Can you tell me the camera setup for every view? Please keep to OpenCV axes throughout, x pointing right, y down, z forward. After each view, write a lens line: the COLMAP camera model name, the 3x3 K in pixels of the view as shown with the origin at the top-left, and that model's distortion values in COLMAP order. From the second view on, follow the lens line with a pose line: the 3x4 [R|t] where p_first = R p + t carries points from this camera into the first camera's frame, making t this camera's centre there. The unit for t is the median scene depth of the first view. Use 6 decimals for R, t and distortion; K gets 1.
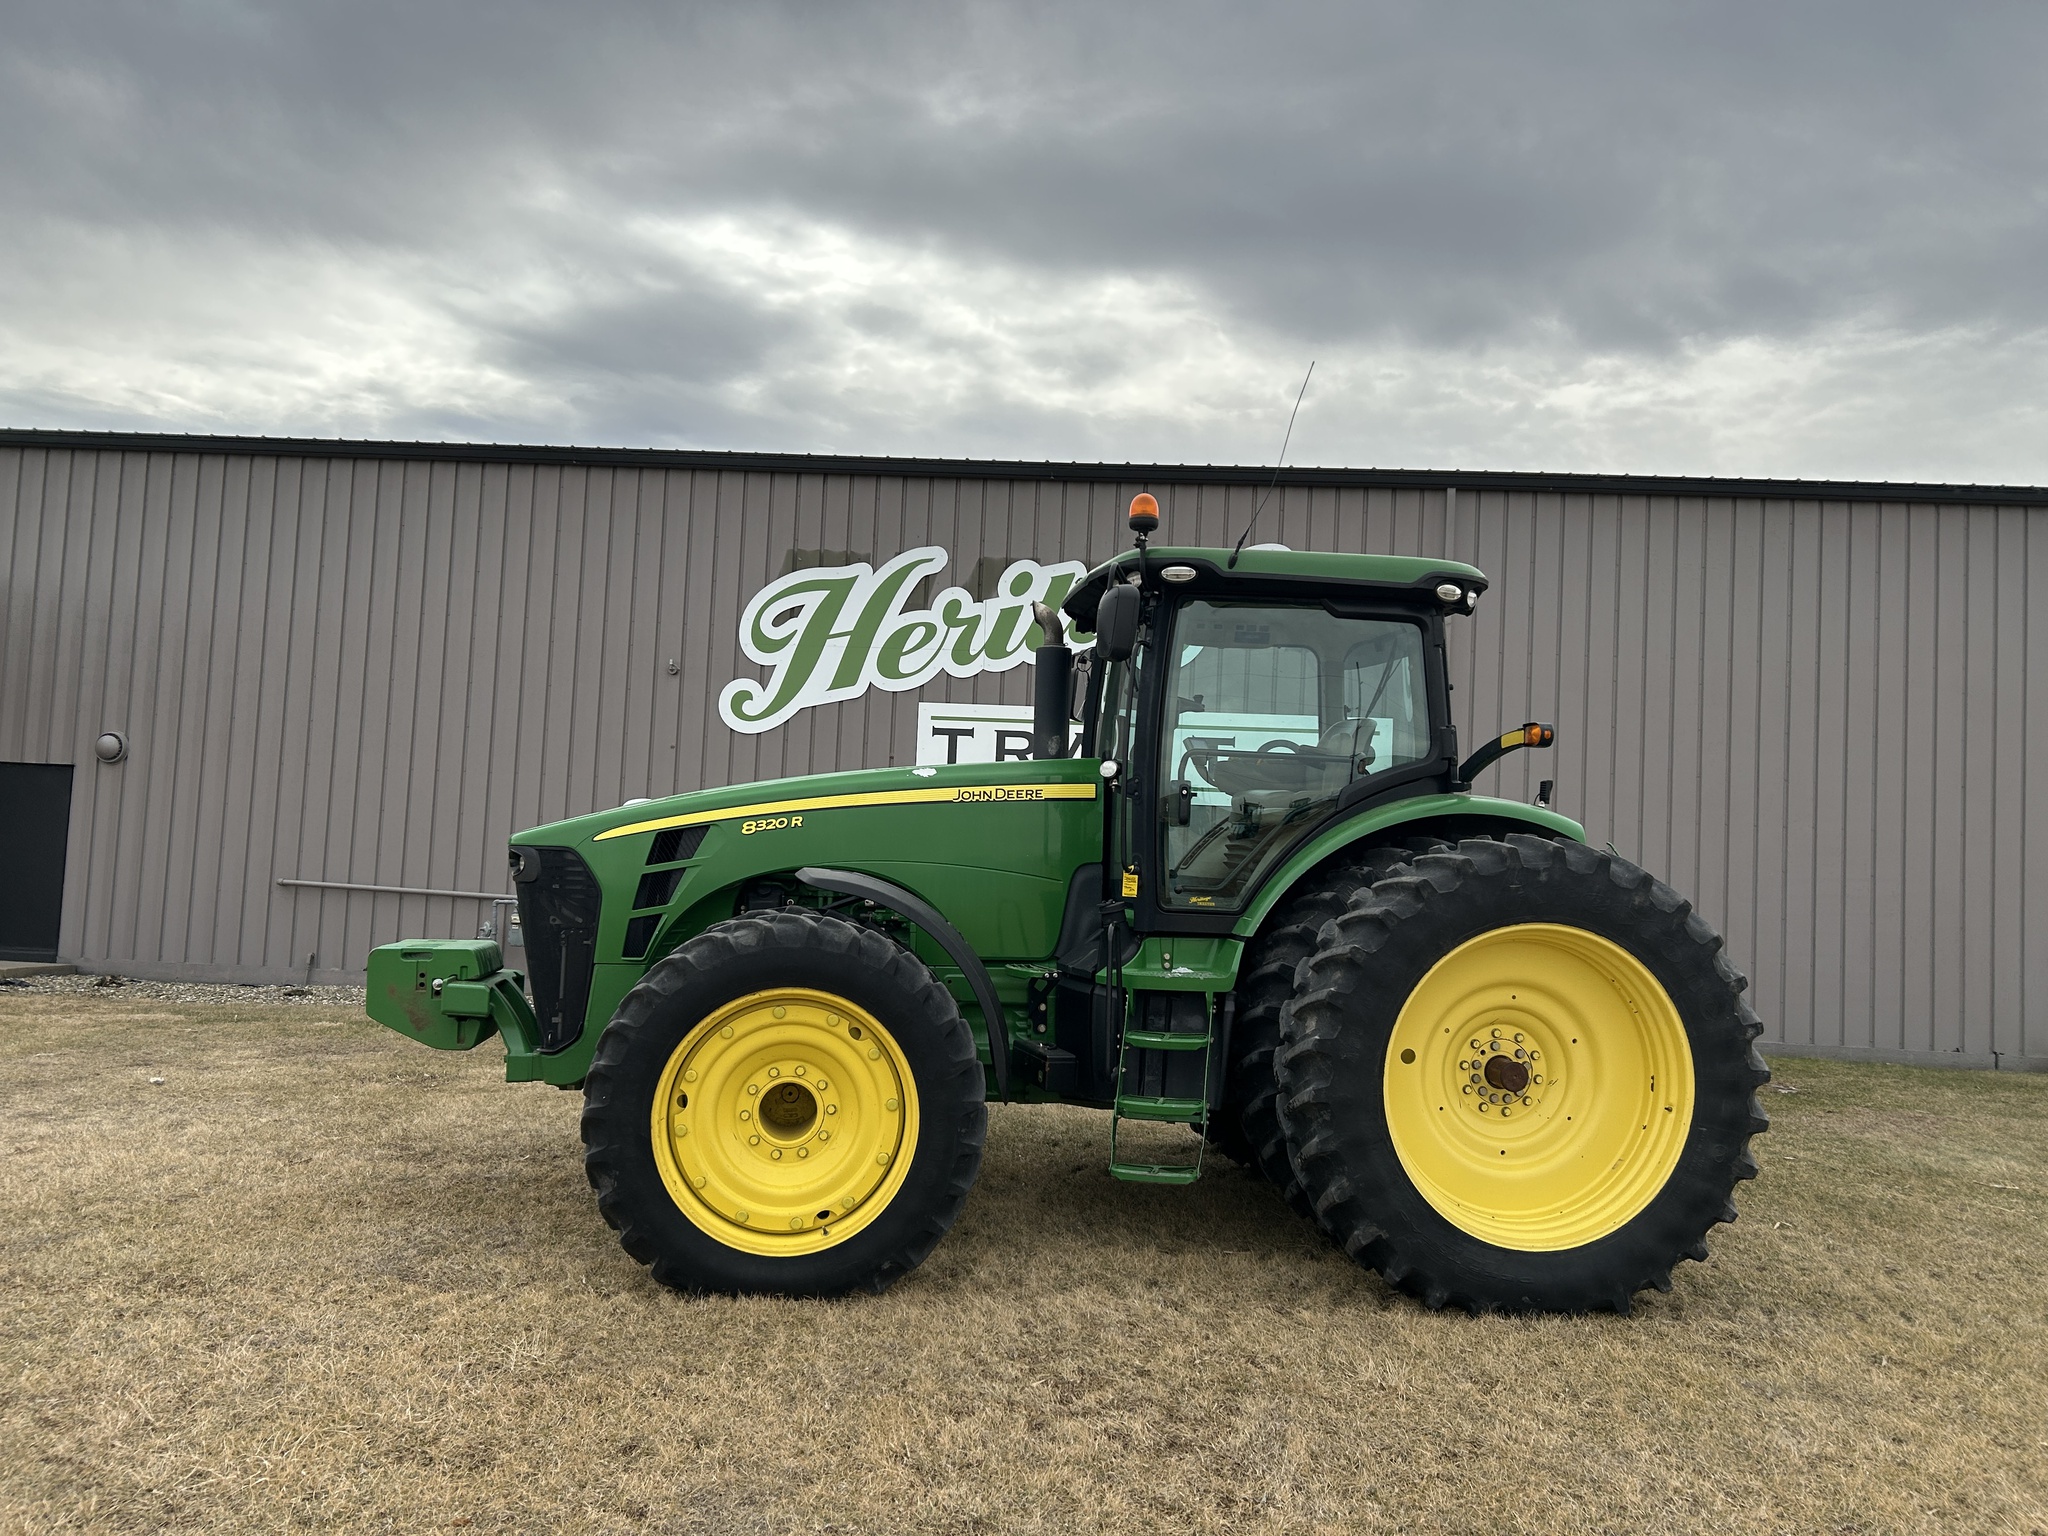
lens RADIAL K [[1541.2, 0, 1024.0], [0, 1541.2, 768.0], [0, 0, 1]] dist [0.057527, -0.067920]
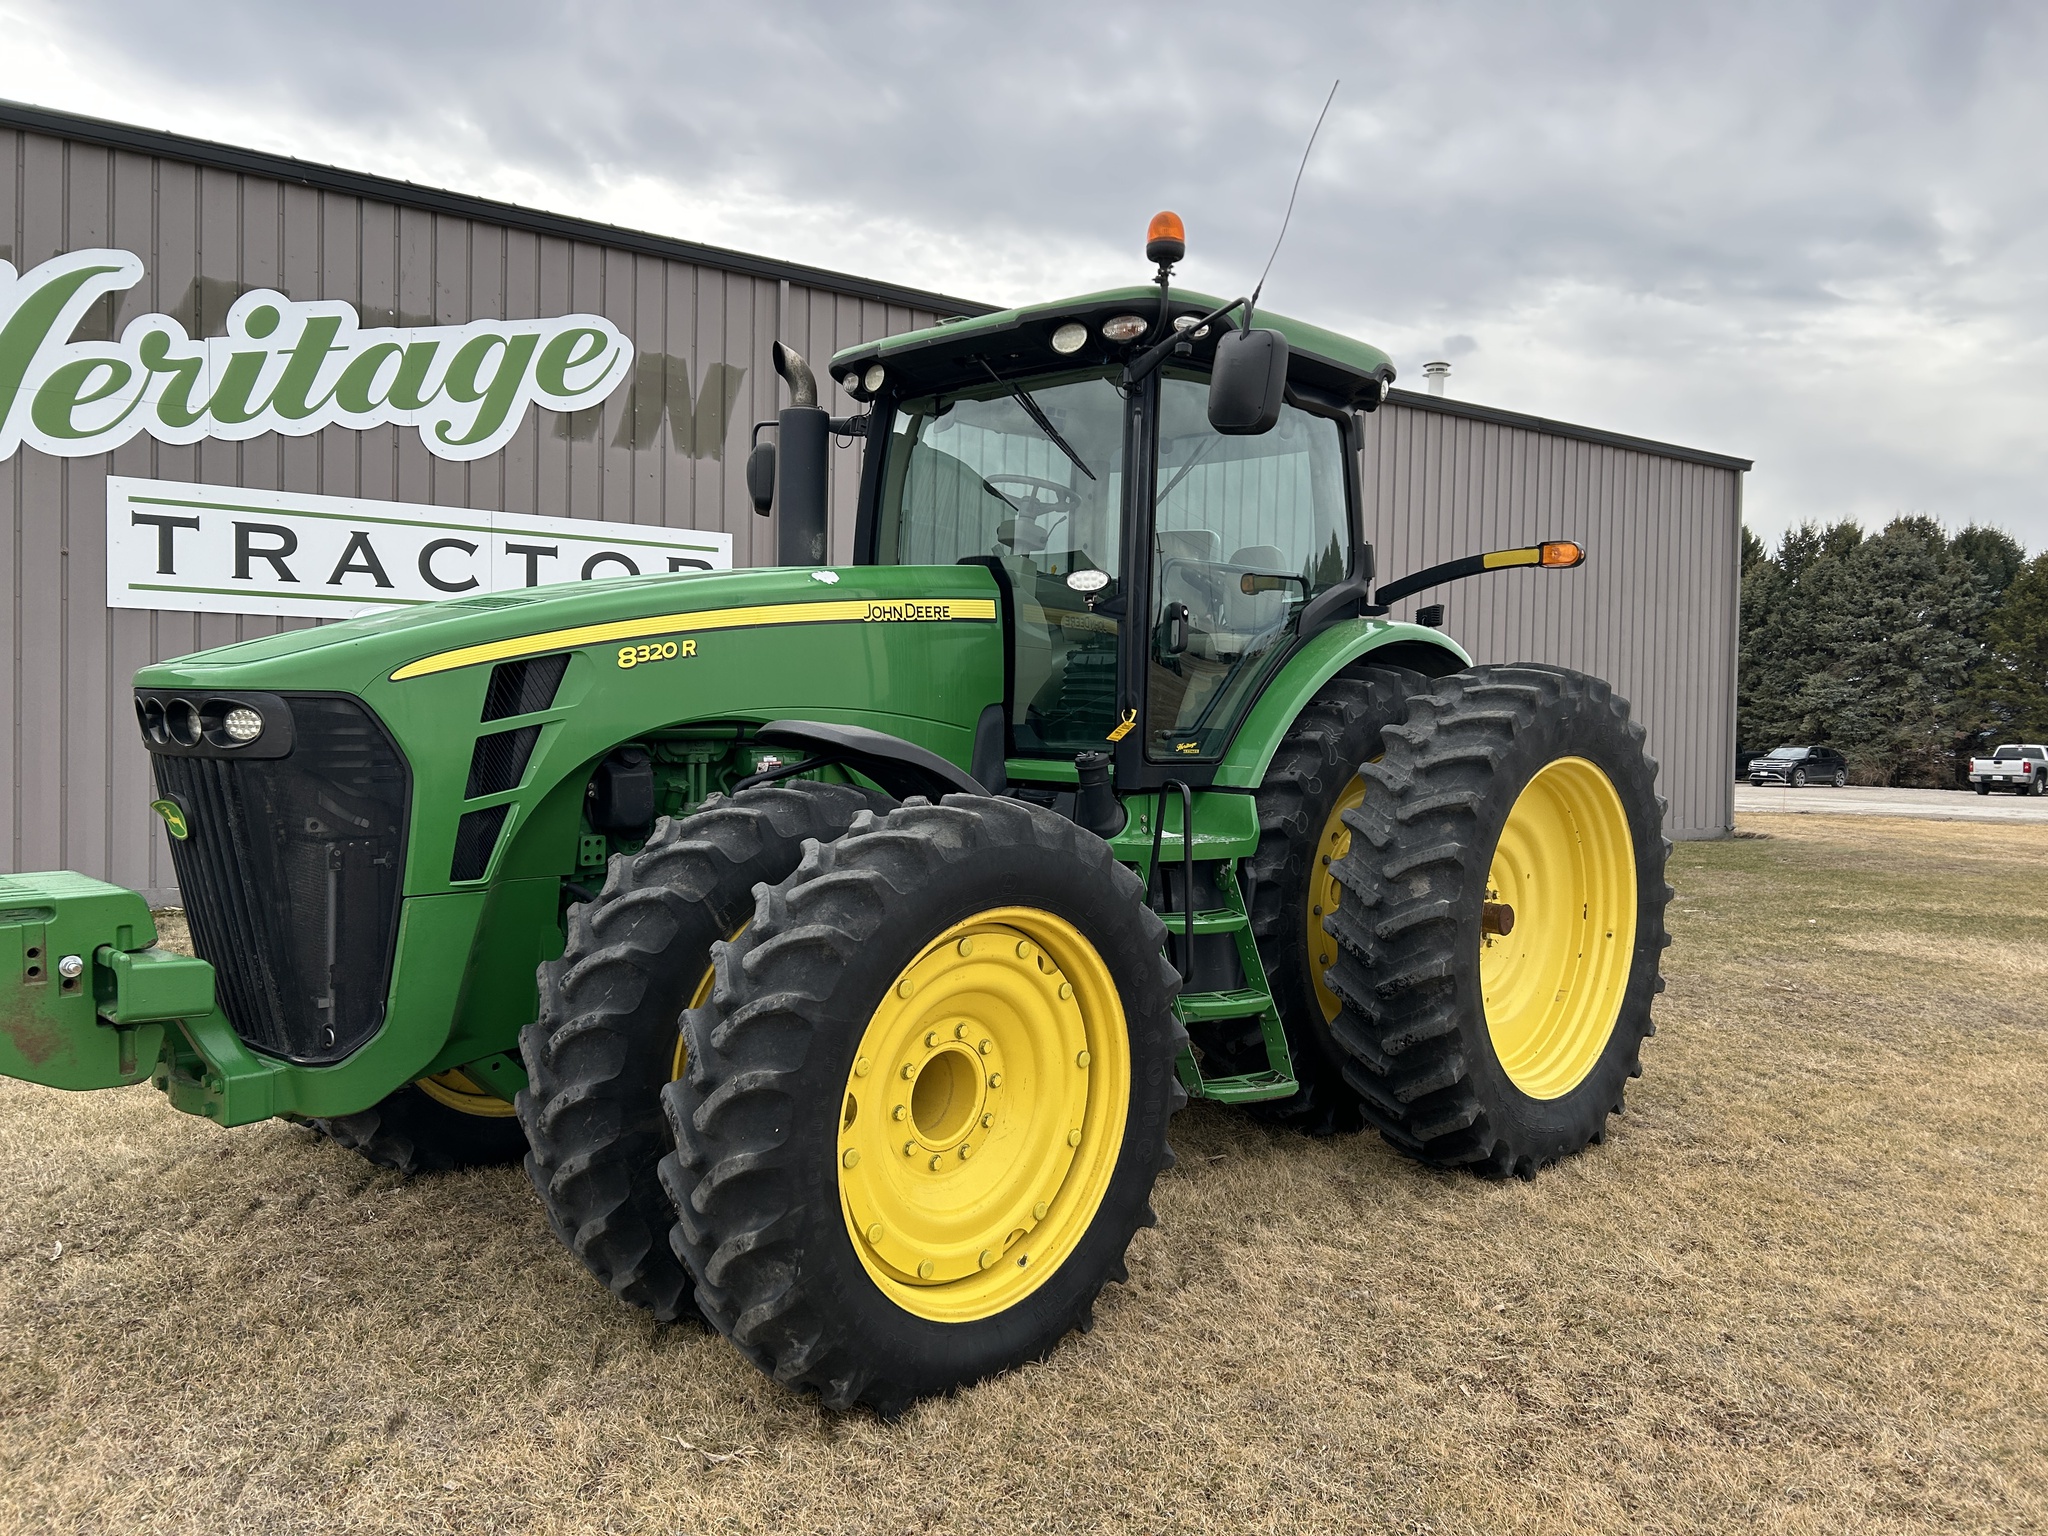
lens RADIAL K [[1555.2, 0, 1021.7], [0, 1555.2, 760.6], [0, 0, 1]] dist [0.054893, -0.064059]
pose [[0.783036, -0.044044, 0.620414, -0.371446], [-0.022378, 0.994849, 0.098870, 0.011898], [-0.621573, -0.091302, 0.778017, 0.340547]]
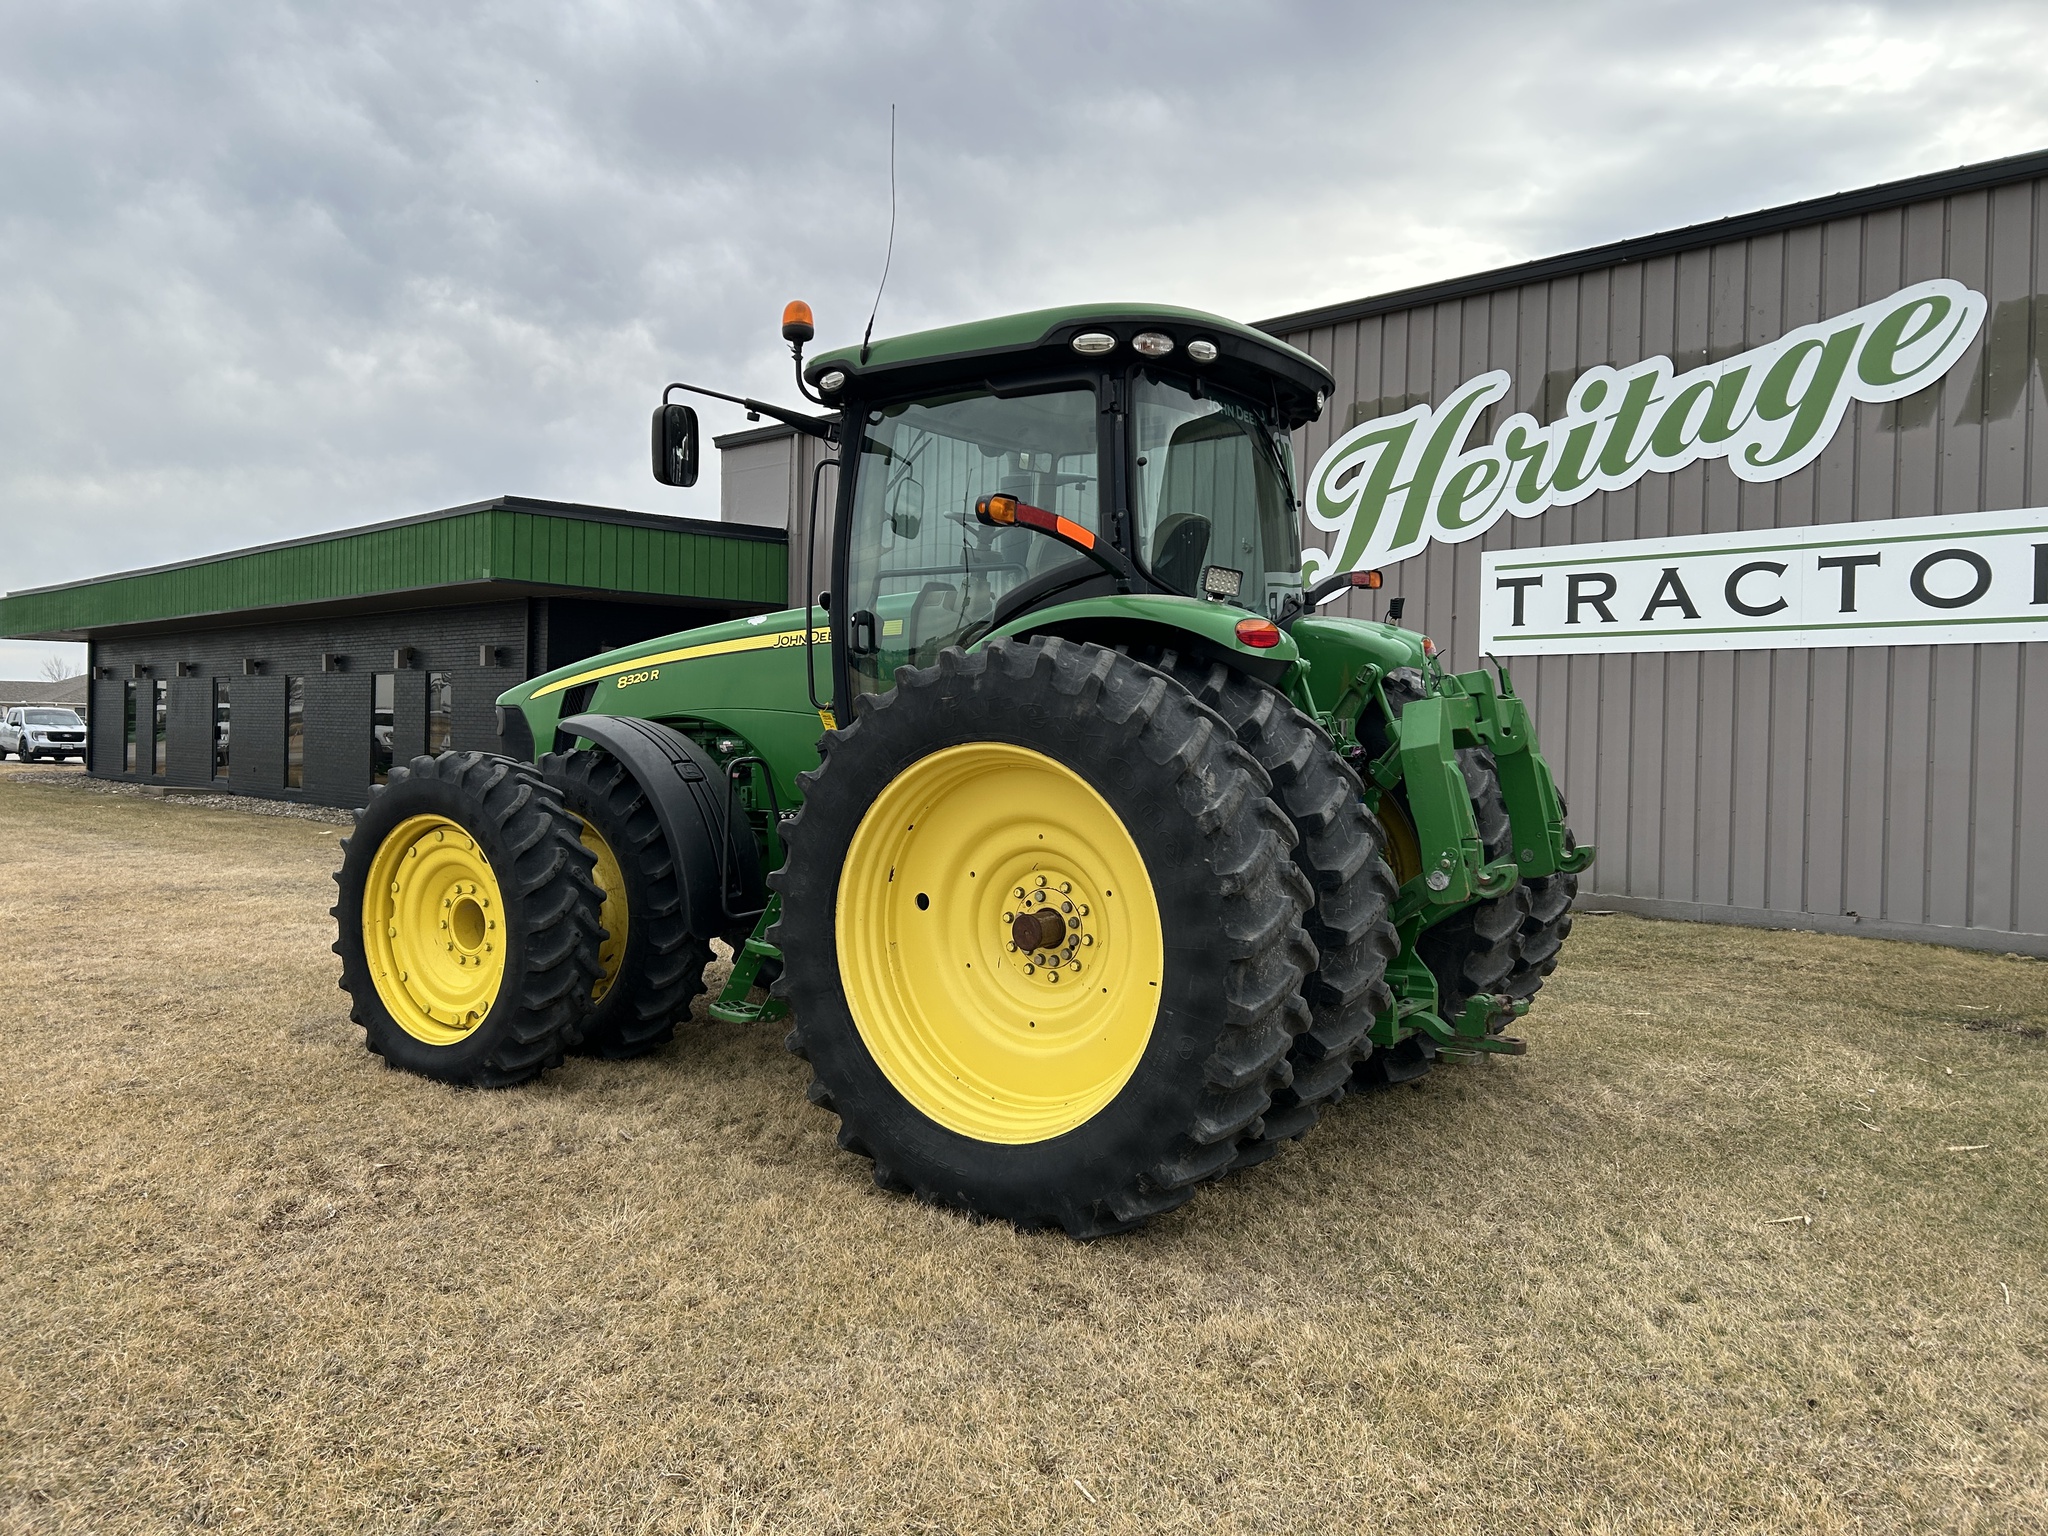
lens RADIAL K [[1542.8, 0, 965.0], [0, 1542.8, 741.1], [0, 0, 1]] dist [0.069199, -0.065720]
pose [[0.740125, -0.027000, -0.671927, 0.594538], [0.056336, 0.998171, 0.021944, 0.055857], [0.670105, -0.054095, 0.740292, 0.271147]]
